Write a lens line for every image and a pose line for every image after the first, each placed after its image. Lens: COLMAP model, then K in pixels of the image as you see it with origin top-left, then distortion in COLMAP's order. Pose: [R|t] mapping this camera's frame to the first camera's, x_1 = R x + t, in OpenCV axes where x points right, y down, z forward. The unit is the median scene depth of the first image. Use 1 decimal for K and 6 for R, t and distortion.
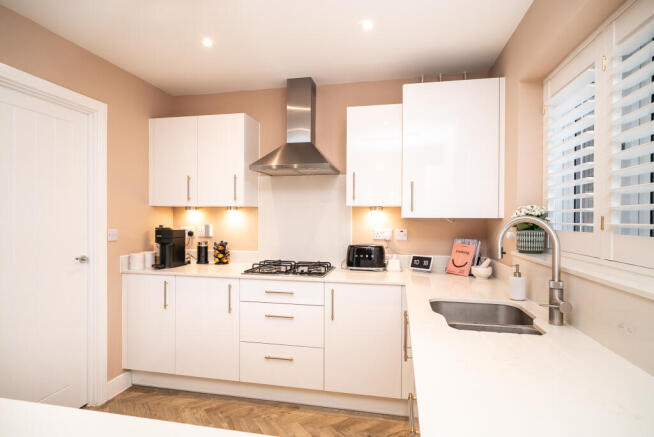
lens RADIAL K [[357.2, 0, 324.8], [0, 357.2, 220.7], [0, 0, 1]] dist [-0.006937, 0.000025]
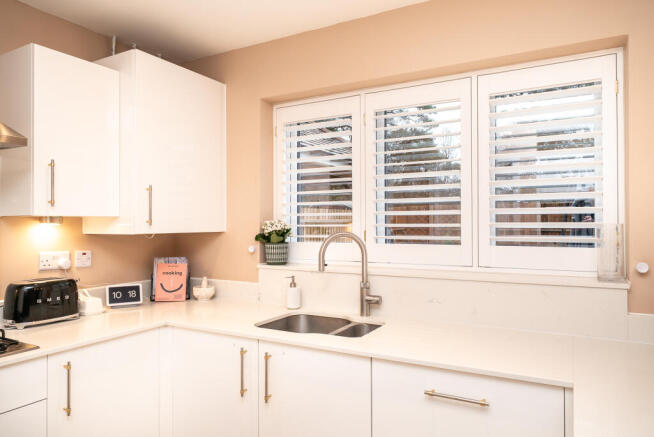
lens RADIAL K [[437.8, 0, 328.2], [0, 437.8, 222.1], [0, 0, 1]] dist [0.000003, 0.000214]
pose [[0.294427, -0.004214, 0.955665, -0.452505], [0.013323, 0.999911, 0.000305, -0.024788], [-0.955581, 0.012643, 0.294457, 0.330560]]
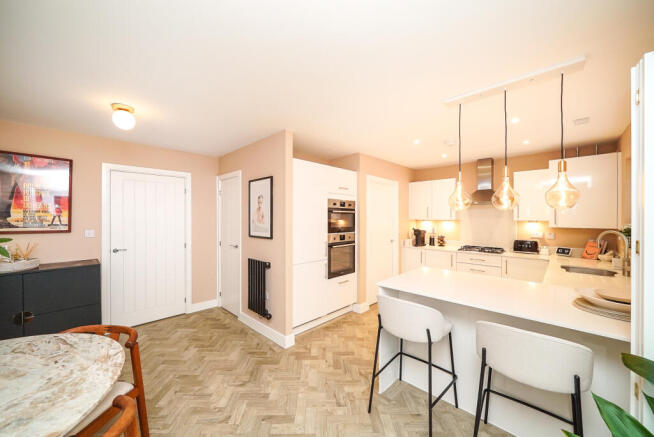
lens RADIAL K [[246.6, 0, 324.9], [0, 246.6, 218.2], [0, 0, 1]] dist [-0.006815, 0.000195]
pose [[0.842324, -0.002233, -0.538967, -0.087423], [-0.000463, 0.999988, -0.004867, -0.046915], [0.538971, 0.004349, 0.842313, -0.736970]]
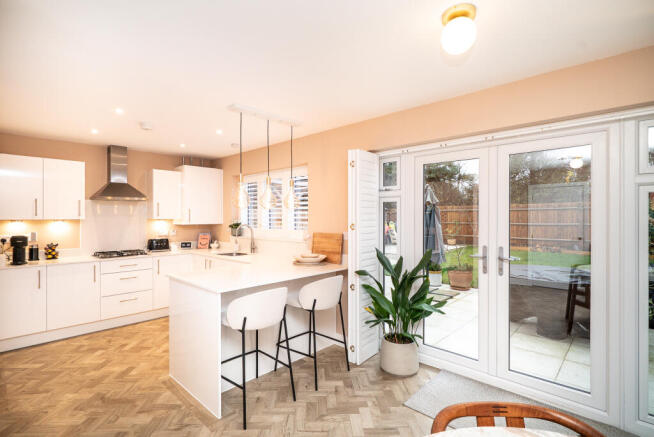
lens RADIAL K [[312.0, 0, 322.5], [0, 312.0, 214.8], [0, 0, 1]] dist [-0.017155, -0.000138]
pose [[0.524742, 0.000680, 0.851261, -0.875546], [0.015923, 0.999817, -0.010614, -0.031344], [-0.851112, 0.019124, 0.524635, -0.672164]]
